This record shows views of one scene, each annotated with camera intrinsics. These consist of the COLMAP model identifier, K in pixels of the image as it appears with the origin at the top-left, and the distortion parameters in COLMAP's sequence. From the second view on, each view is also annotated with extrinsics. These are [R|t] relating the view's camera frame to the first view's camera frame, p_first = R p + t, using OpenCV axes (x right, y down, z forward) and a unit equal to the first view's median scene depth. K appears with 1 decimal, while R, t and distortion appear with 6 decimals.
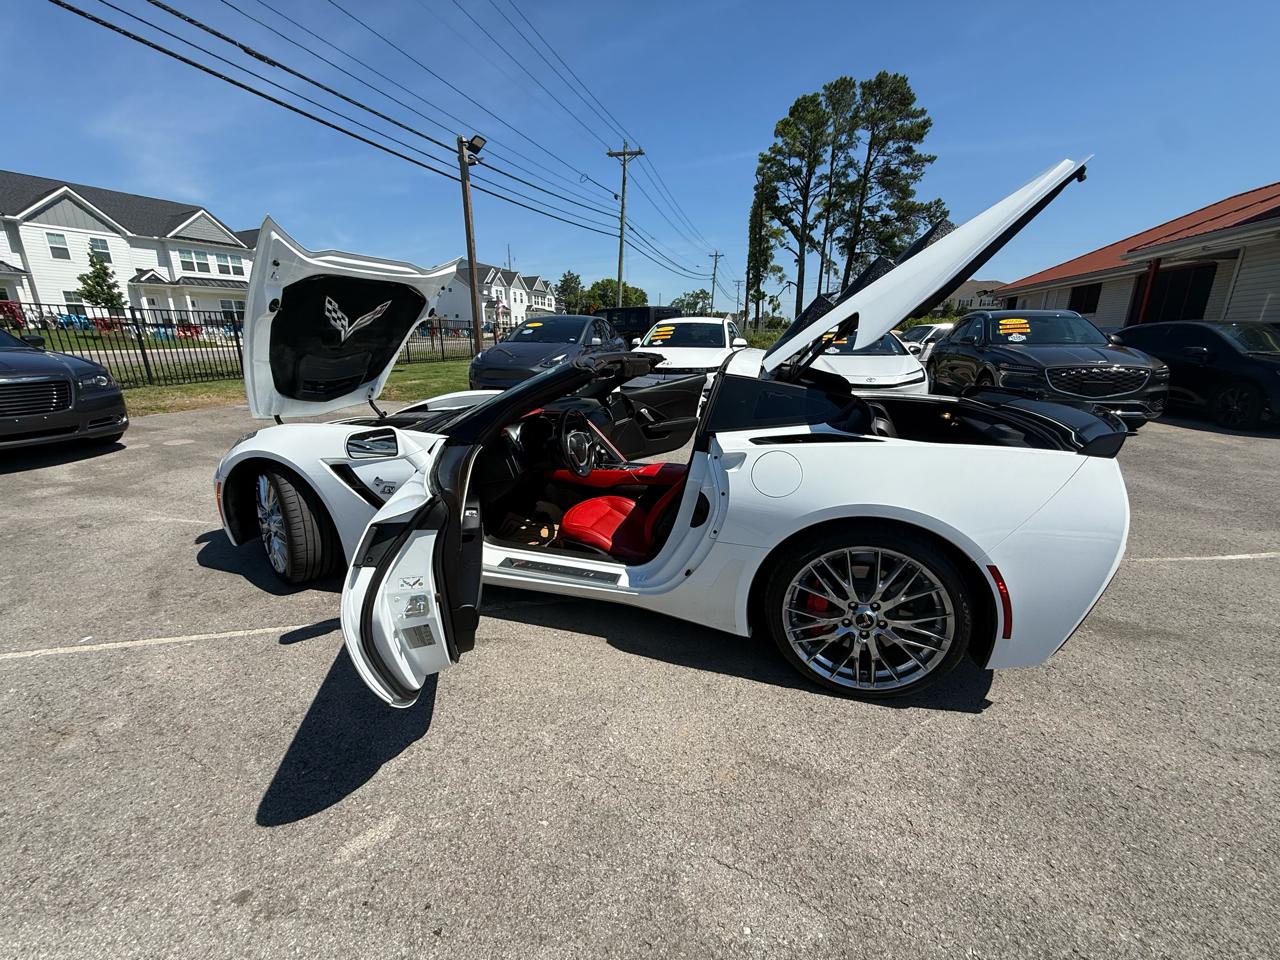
lens RADIAL K [[514.3, 0, 637.7], [0, 514.3, 483.0], [0, 0, 1]] dist [-0.000474, 0.000108]
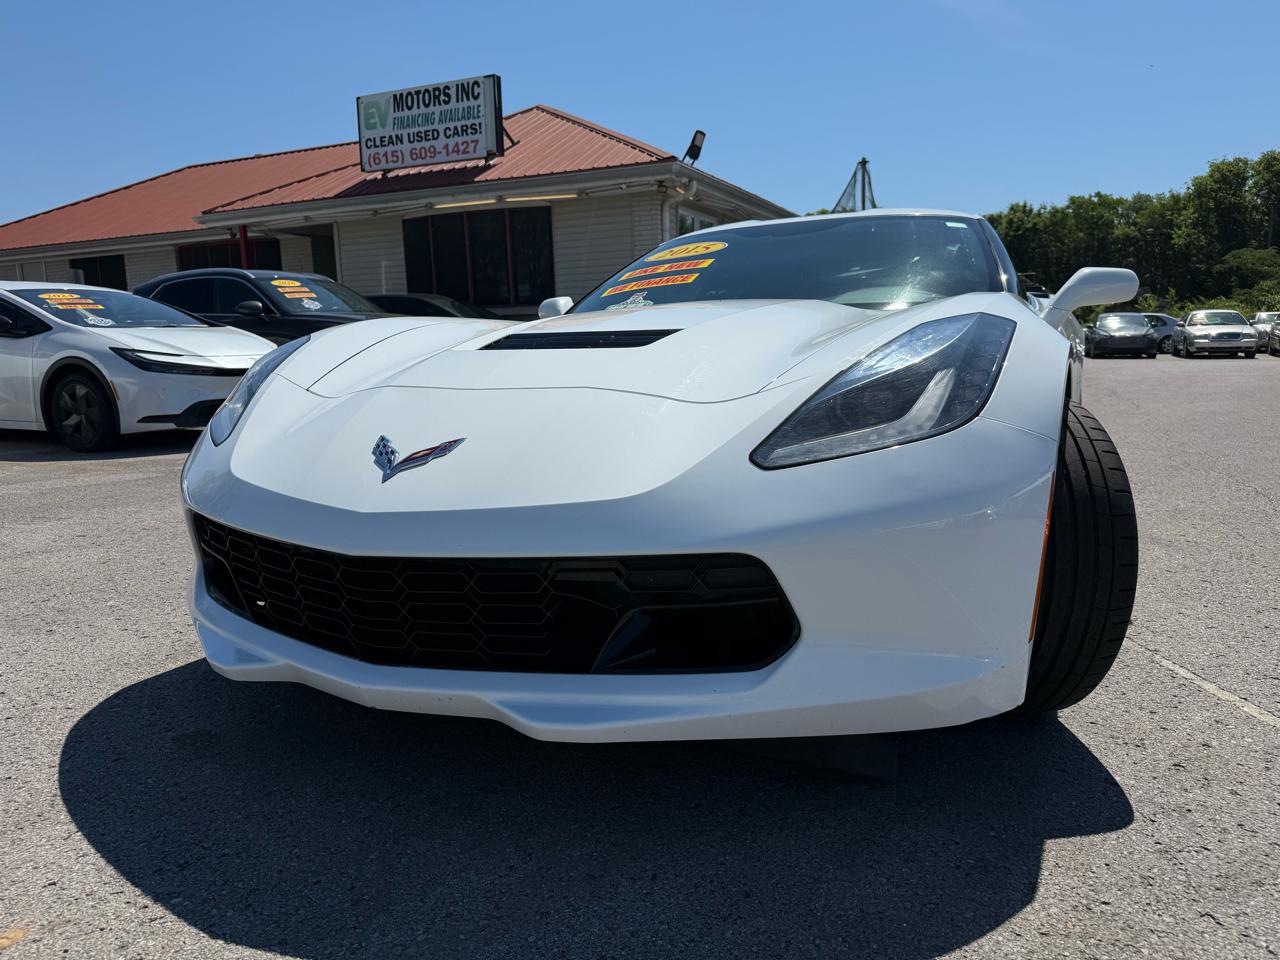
lens RADIAL K [[911.0, 0, 642.1], [0, 911.0, 482.3], [0, 0, 1]] dist [0.027163, -0.037089]
pose [[0.162457, -0.155531, 0.974381, -0.134019], [0.296895, 0.949442, 0.102049, -0.010775], [-0.940989, 0.272710, 0.200420, 0.107392]]
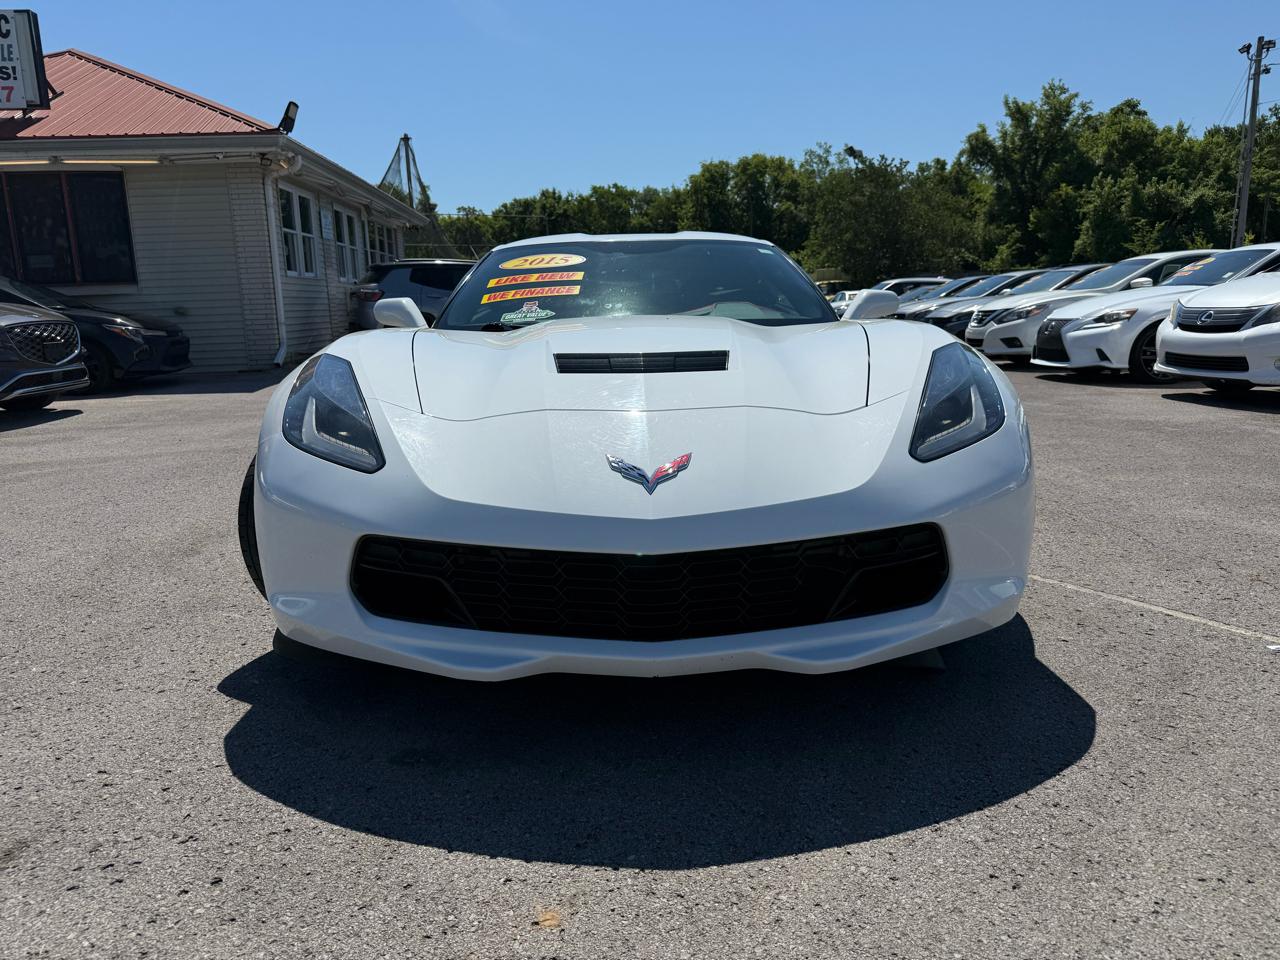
lens RADIAL K [[911.0, 0, 639.9], [0, 911.0, 483.9], [0, 0, 1]] dist [0.027163, -0.037089]
pose [[-0.316078, -0.173888, 0.932661, -0.143371], [0.289112, 0.918649, 0.269255, -0.028322], [-0.903609, 0.354749, -0.240092, 0.149362]]
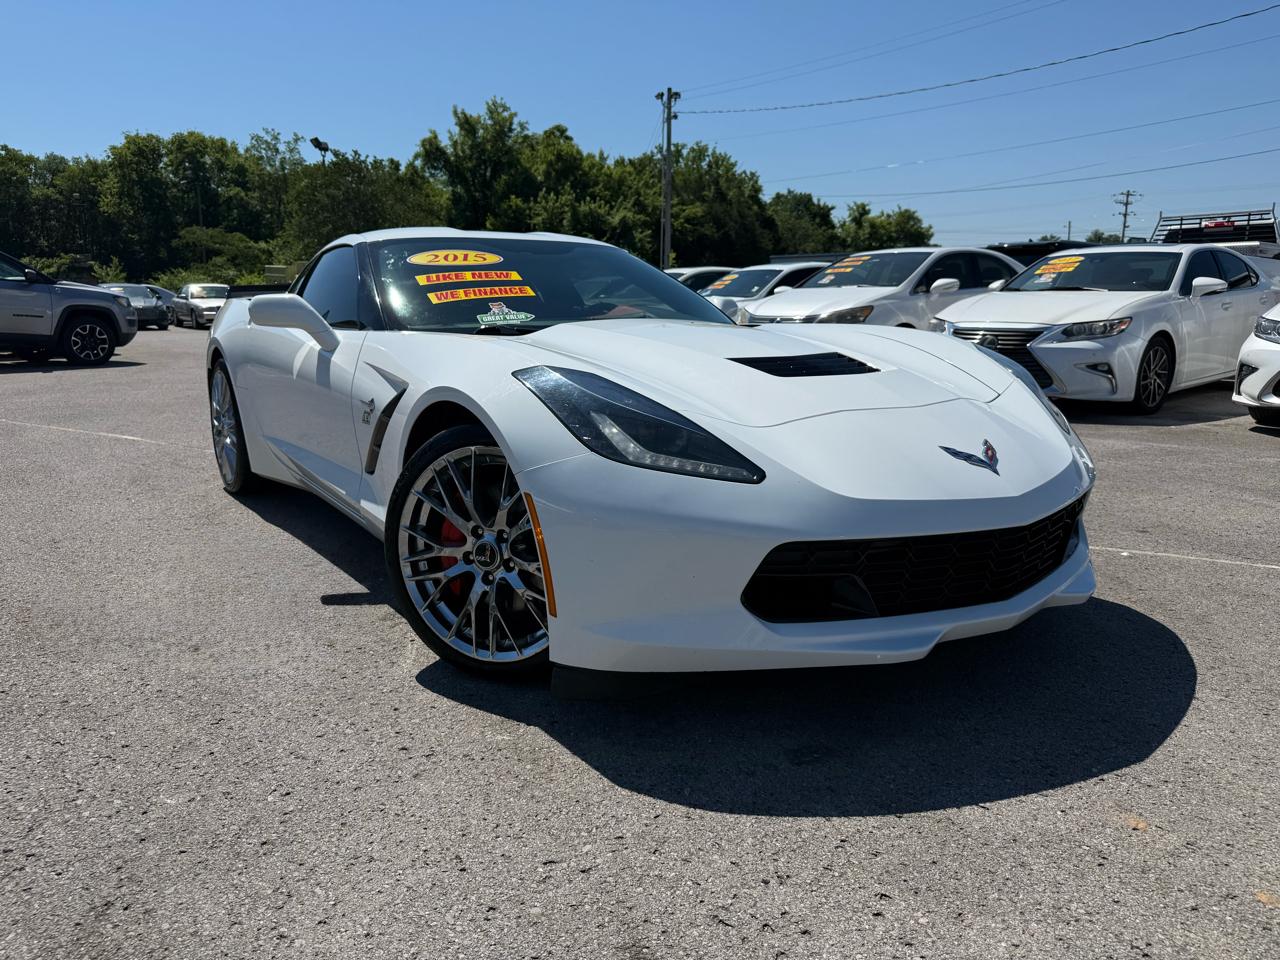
lens RADIAL K [[911.0, 0, 635.0], [0, 911.0, 486.6], [0, 0, 1]] dist [0.027163, -0.037089]
pose [[-0.781551, -0.130025, 0.610140, -0.105853], [0.170543, 0.896250, 0.409452, -0.046254], [-0.600077, 0.424063, -0.678291, 0.204648]]
